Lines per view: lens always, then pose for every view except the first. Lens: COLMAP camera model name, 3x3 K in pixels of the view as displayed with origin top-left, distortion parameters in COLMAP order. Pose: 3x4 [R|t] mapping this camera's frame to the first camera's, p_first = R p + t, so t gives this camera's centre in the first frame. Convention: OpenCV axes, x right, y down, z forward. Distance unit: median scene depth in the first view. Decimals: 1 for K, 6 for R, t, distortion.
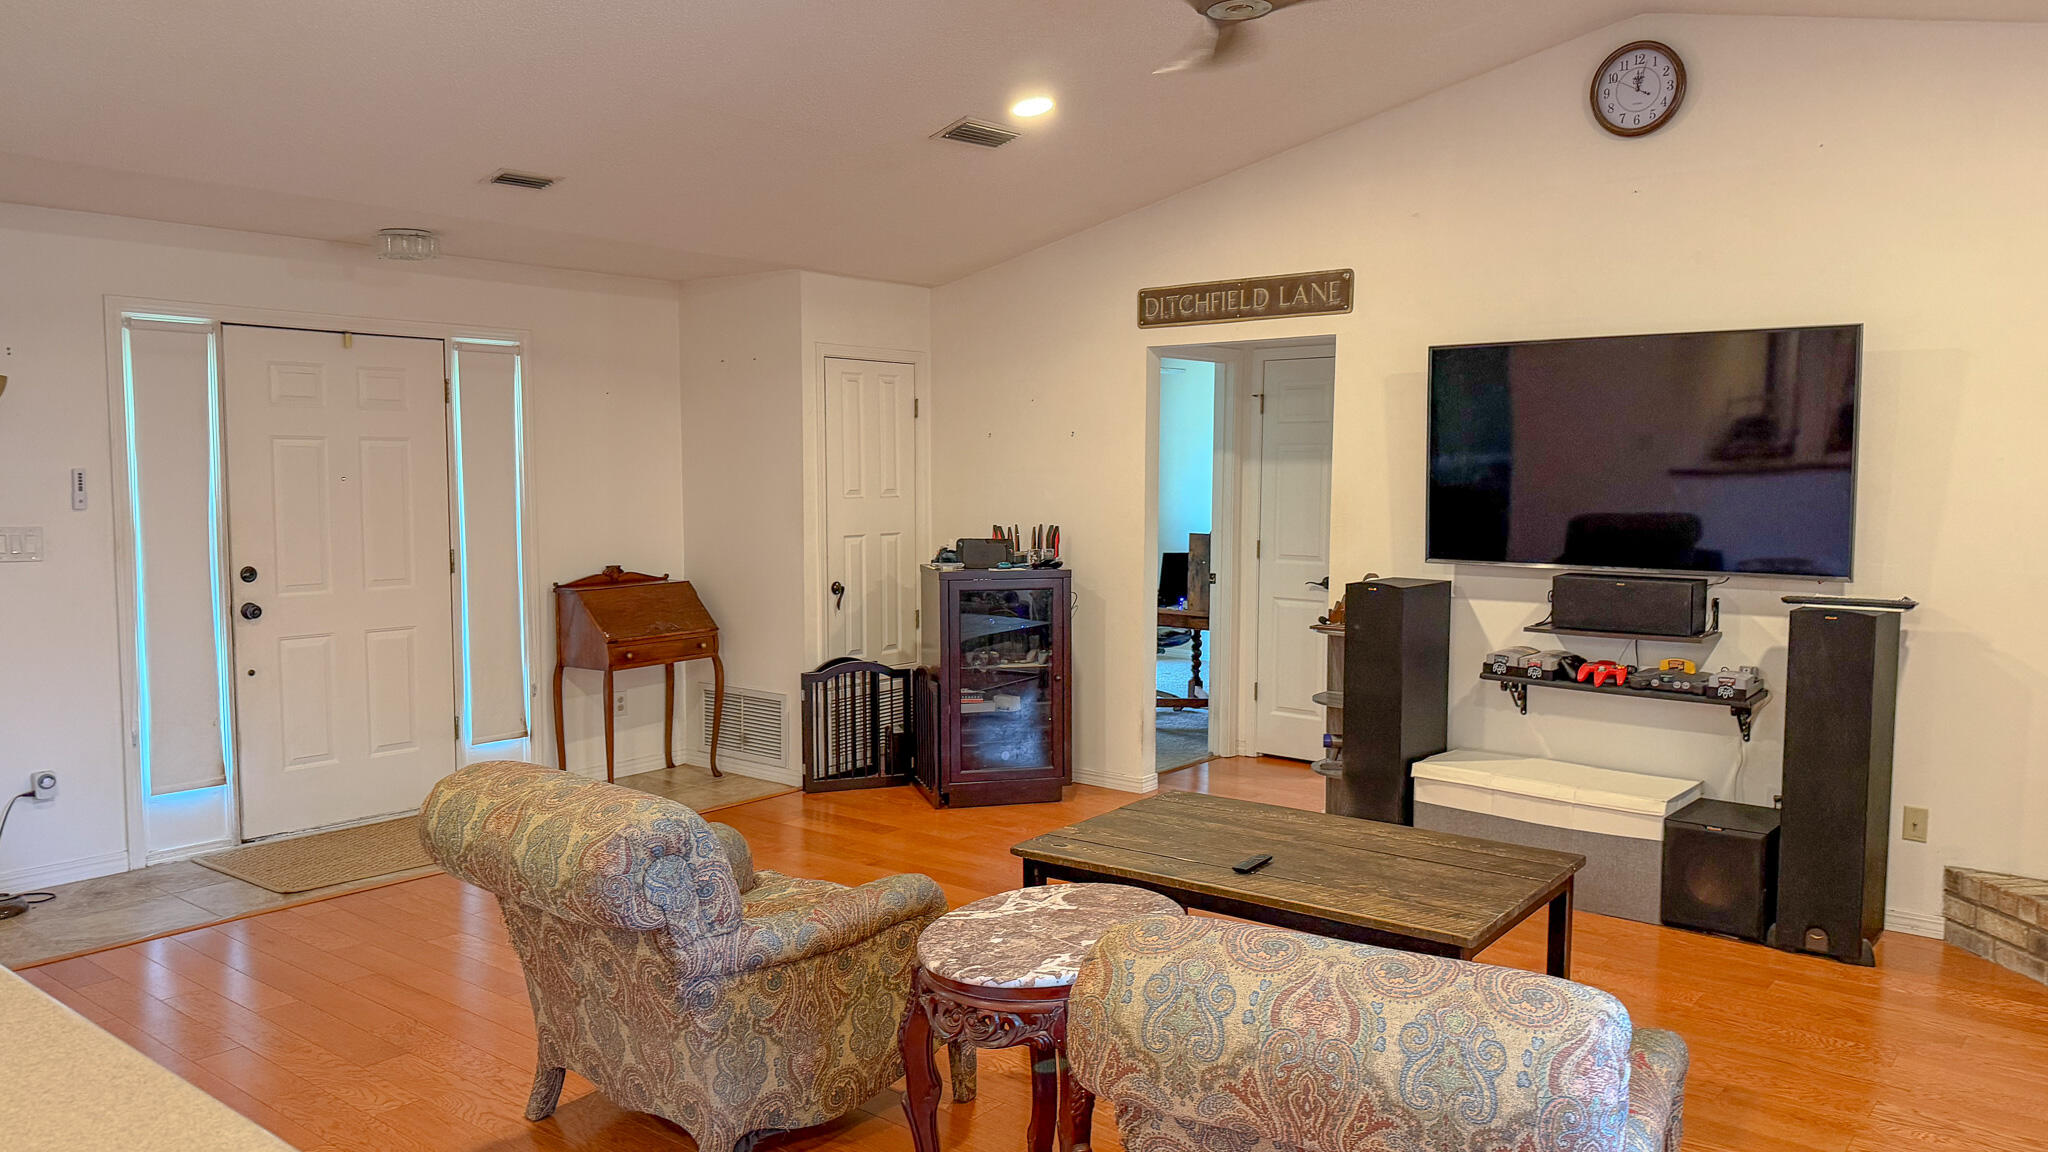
lens RADIAL K [[1461.9, 0, 1024.0], [0, 1461.9, 576.0], [0, 0, 1]] dist [0.141987, -0.204588]
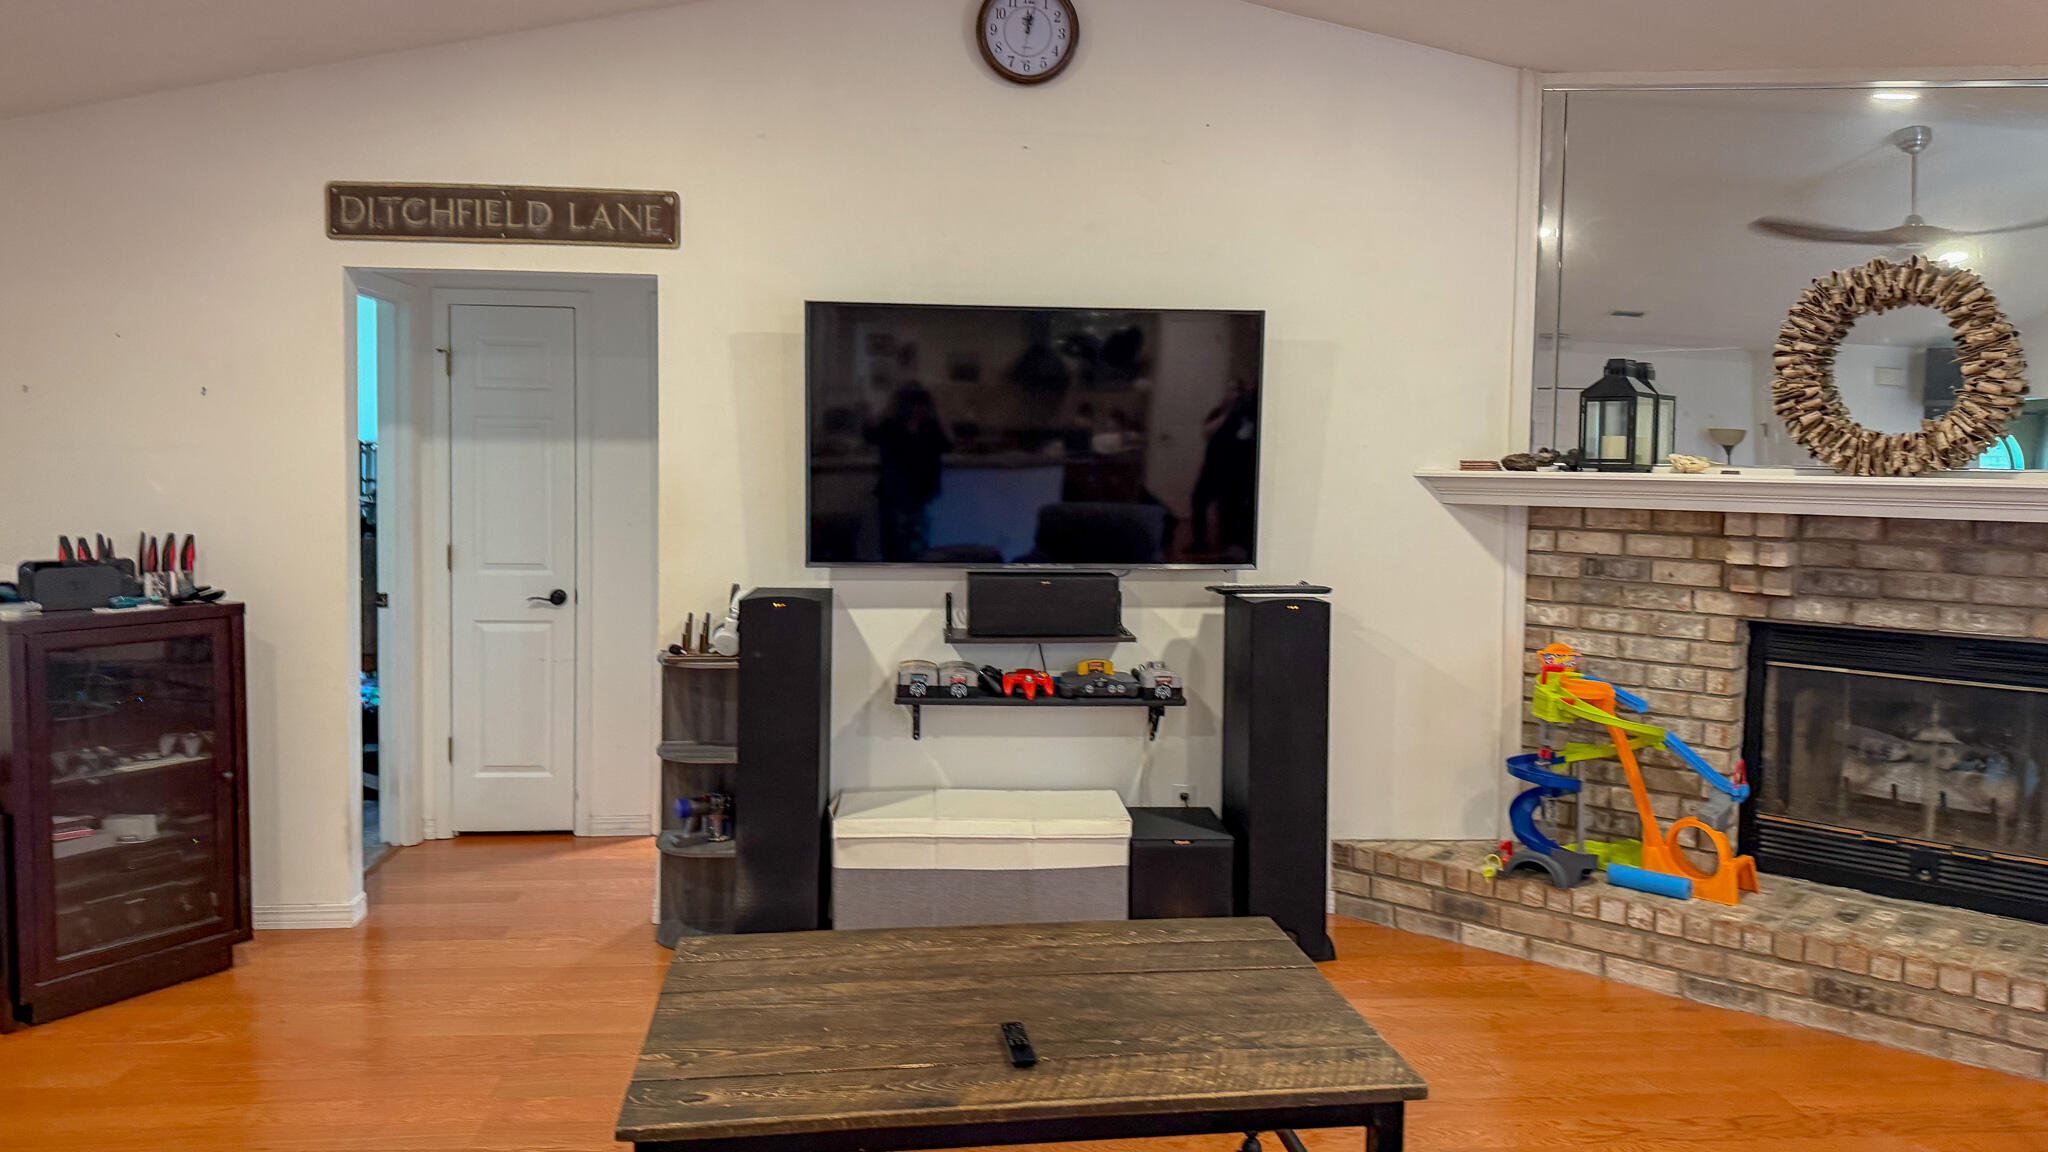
lens RADIAL K [[1451.4, 0, 1027.8], [0, 1451.4, 531.7], [0, 0, 1]] dist [0.146562, -0.232658]
pose [[0.722346, -0.029972, 0.690882, -0.200766], [0.044975, 0.998981, -0.003685, -0.021329], [-0.690068, 0.033734, 0.722958, 0.357499]]
